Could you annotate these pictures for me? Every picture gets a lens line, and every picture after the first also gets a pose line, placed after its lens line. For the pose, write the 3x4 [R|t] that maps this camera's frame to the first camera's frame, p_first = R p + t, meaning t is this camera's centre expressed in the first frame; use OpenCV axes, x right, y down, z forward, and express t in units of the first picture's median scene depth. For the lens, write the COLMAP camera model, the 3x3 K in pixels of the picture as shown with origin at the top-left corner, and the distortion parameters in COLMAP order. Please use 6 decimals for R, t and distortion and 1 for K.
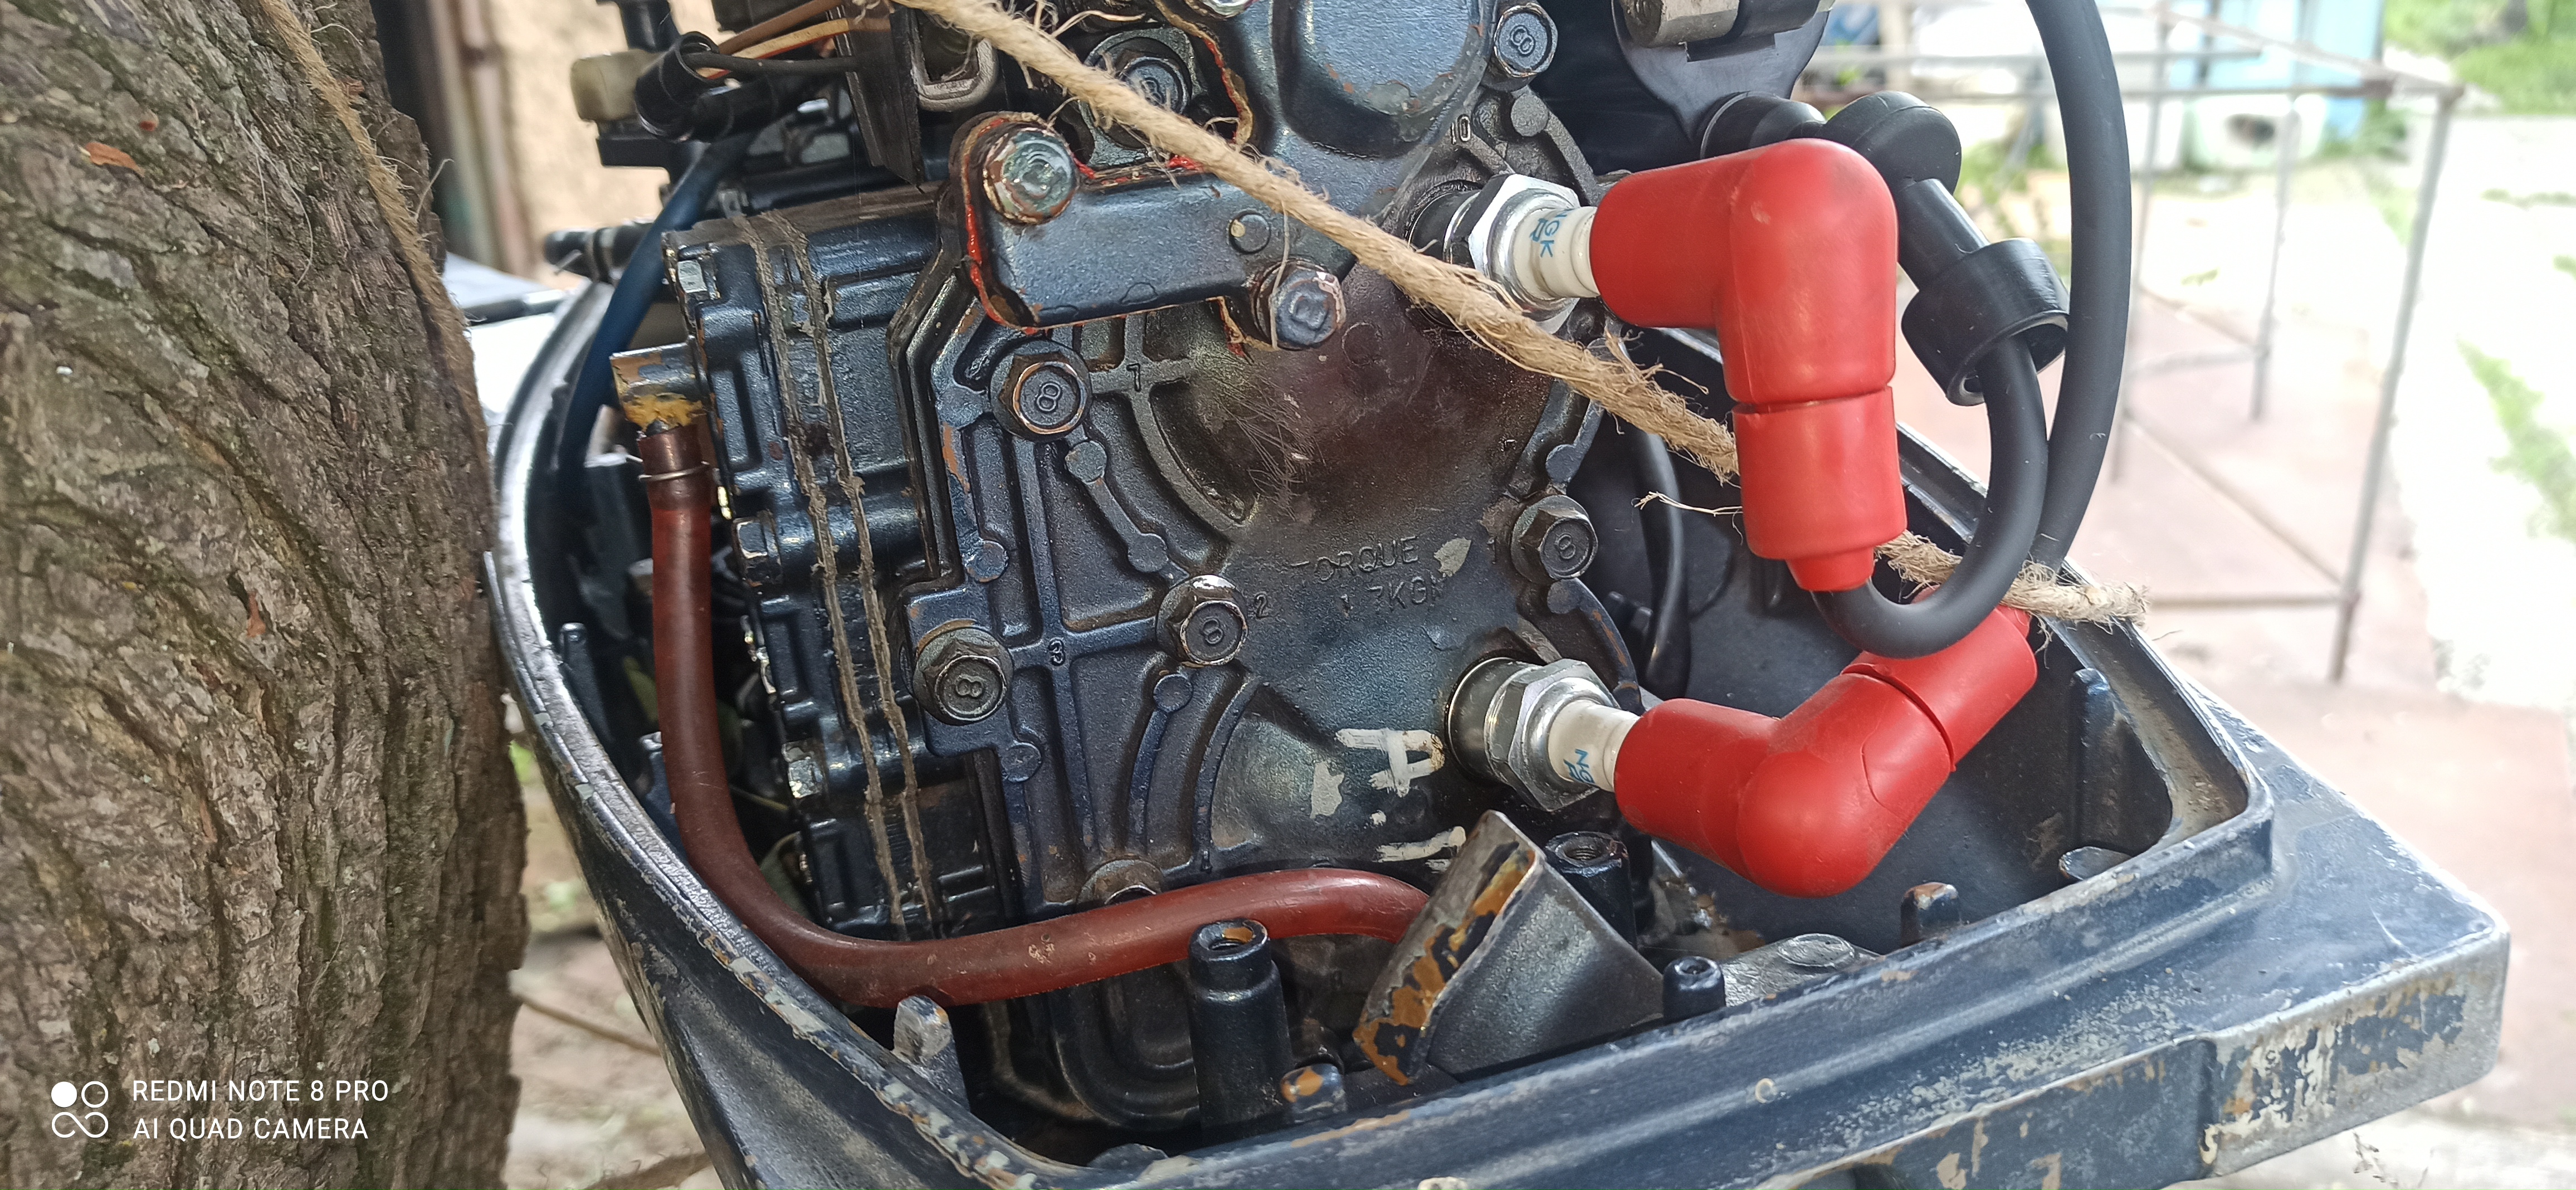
lens RADIAL K [[2200.0, 0, 1288.0], [0, 2200.0, 595.0], [0, 0, 1]] dist [-0.064637, -0.000358]
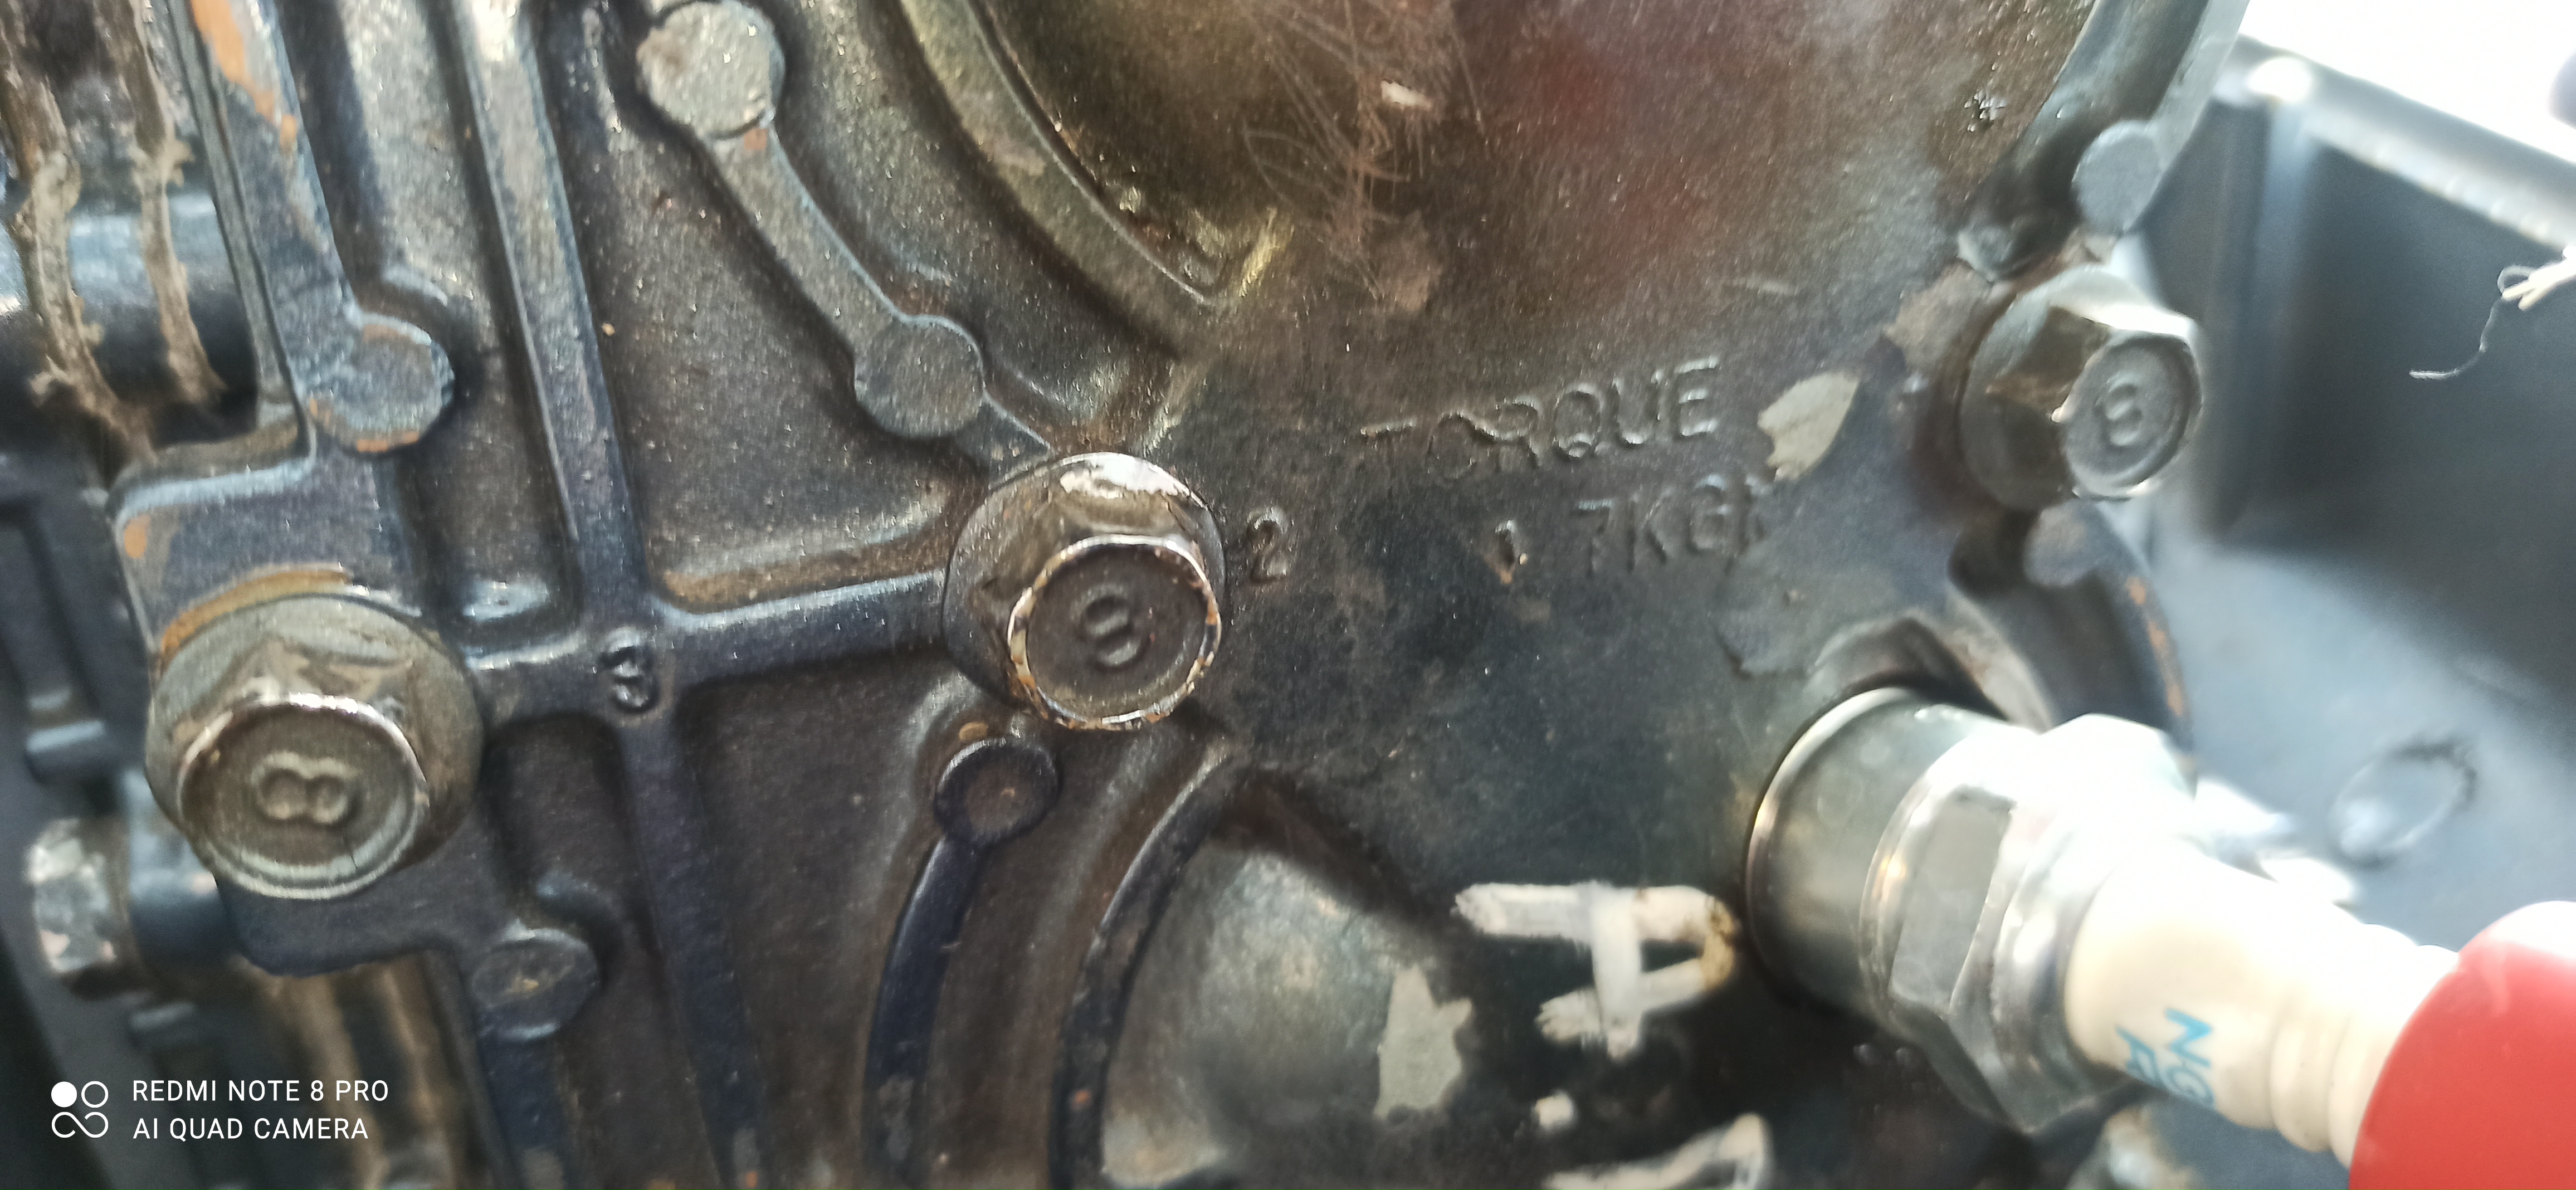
lens RADIAL K [[2200.0, 0, 1288.0], [0, 2200.0, 595.0], [0, 0, 1]] dist [-0.064637, -0.000358]
pose [[0.999122, 0.041881, 0.001402, -0.008976], [-0.041866, 0.996200, 0.076378, -0.013792], [0.001802, -0.076369, 0.997078, 0.659740]]
